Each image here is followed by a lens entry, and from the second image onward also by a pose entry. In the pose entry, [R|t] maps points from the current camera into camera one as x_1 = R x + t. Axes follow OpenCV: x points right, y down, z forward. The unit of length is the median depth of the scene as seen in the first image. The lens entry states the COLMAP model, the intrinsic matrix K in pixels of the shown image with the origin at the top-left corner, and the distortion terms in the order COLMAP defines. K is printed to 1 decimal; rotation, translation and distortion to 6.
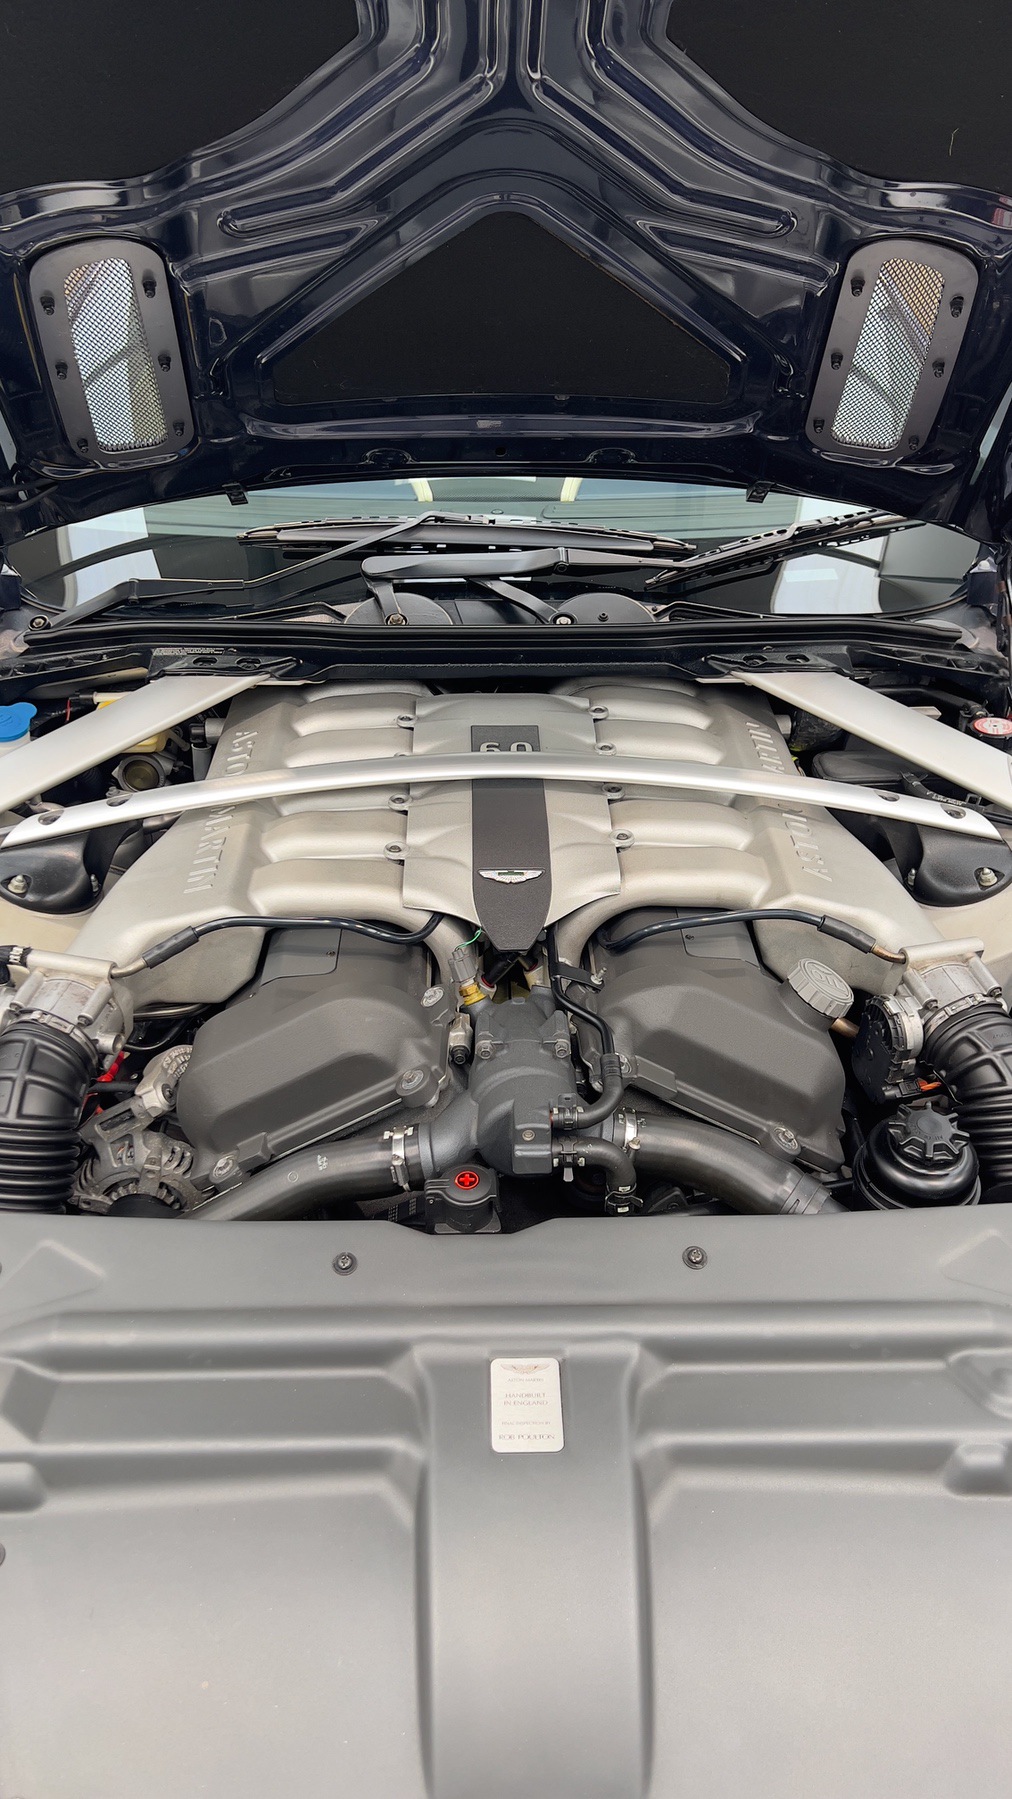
lens RADIAL K [[1402.9, 0, 513.4], [0, 1402.9, 897.1], [0, 0, 1]] dist [0.045903, -0.056162]
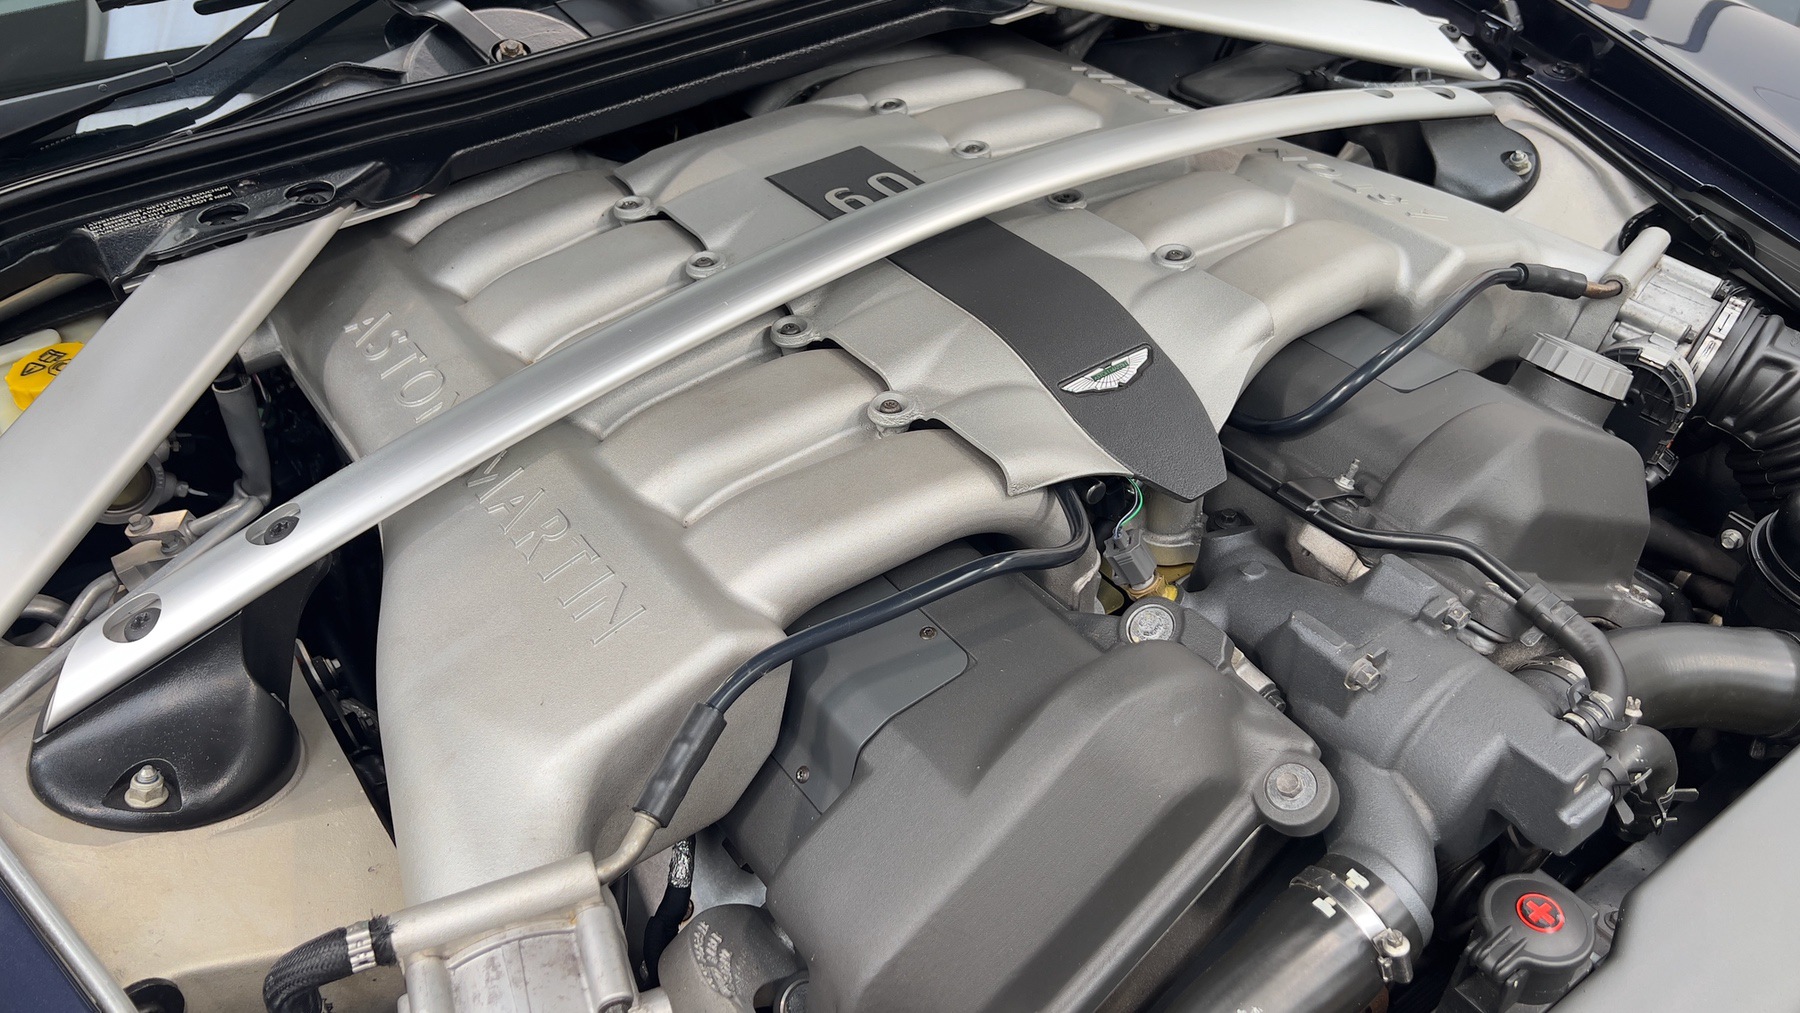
lens RADIAL K [[1403.7, 0, 893.9], [0, 1403.7, 516.3], [0, 0, 1]] dist [0.045903, -0.056162]
pose [[0.824638, -0.385847, 0.413635, -0.308938], [0.338417, 0.922467, 0.185817, -0.091628], [-0.453262, -0.013250, 0.891279, 0.495413]]
